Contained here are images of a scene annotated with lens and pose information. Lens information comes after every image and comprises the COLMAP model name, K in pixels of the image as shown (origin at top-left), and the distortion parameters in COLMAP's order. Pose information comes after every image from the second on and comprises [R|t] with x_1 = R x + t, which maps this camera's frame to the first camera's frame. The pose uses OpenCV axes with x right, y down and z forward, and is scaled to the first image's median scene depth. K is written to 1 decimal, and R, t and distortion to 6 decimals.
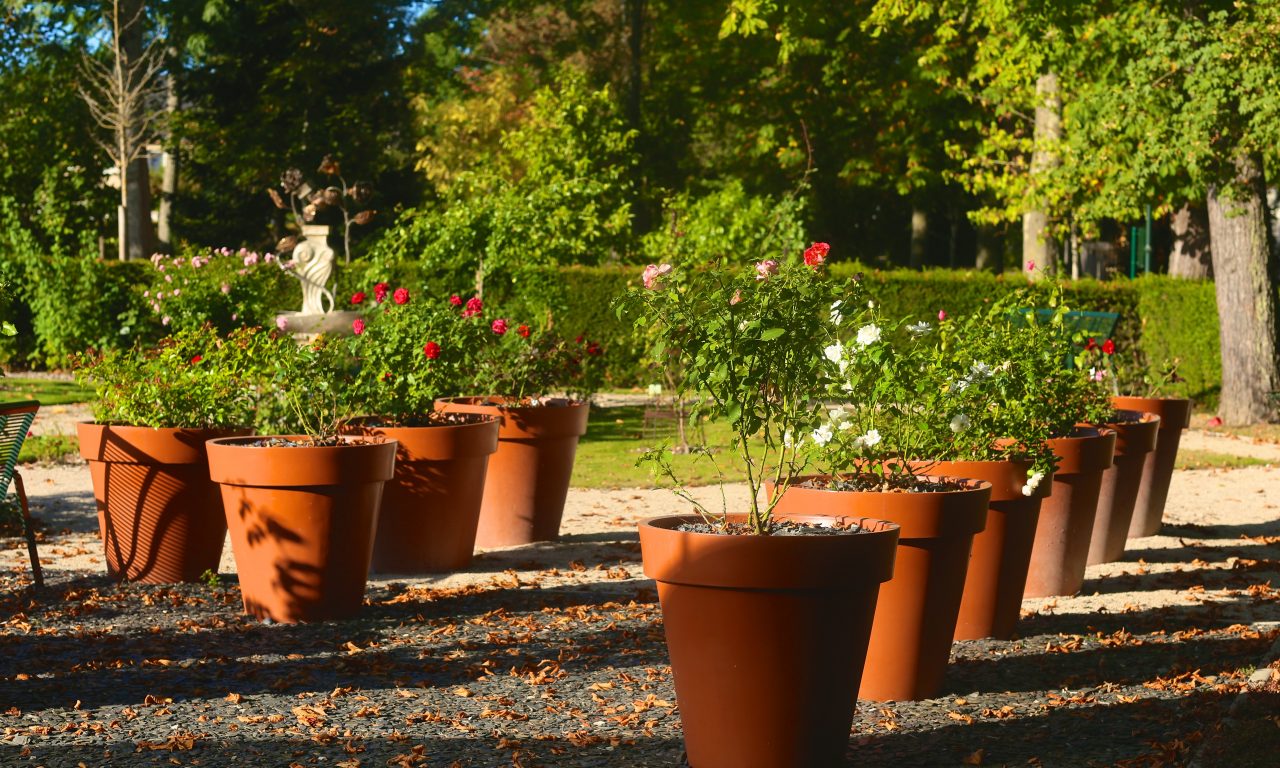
lens RADIAL K [[3099.7, 0, 640.6], [0, 3099.7, 384.0], [0, 0, 1]] dist [-0.174796, 0.000000]
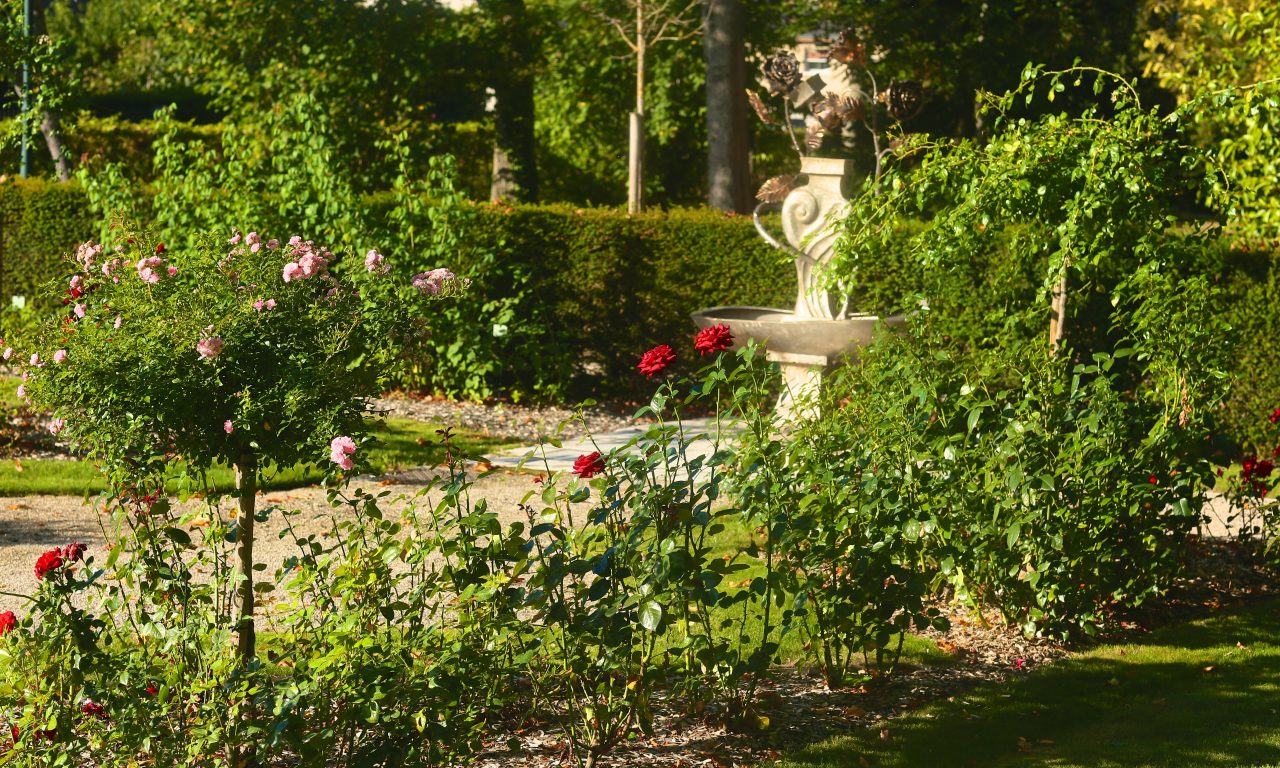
lens RADIAL K [[3099.7, 0, 639.0], [0, 3099.7, 383.7], [0, 0, 1]] dist [-0.174796, 0.000000]
pose [[0.964975, 0.042745, -0.258837, 0.007707], [-0.035145, 0.998806, 0.033918, -0.028516], [0.259978, -0.023633, 0.965325, 0.457295]]
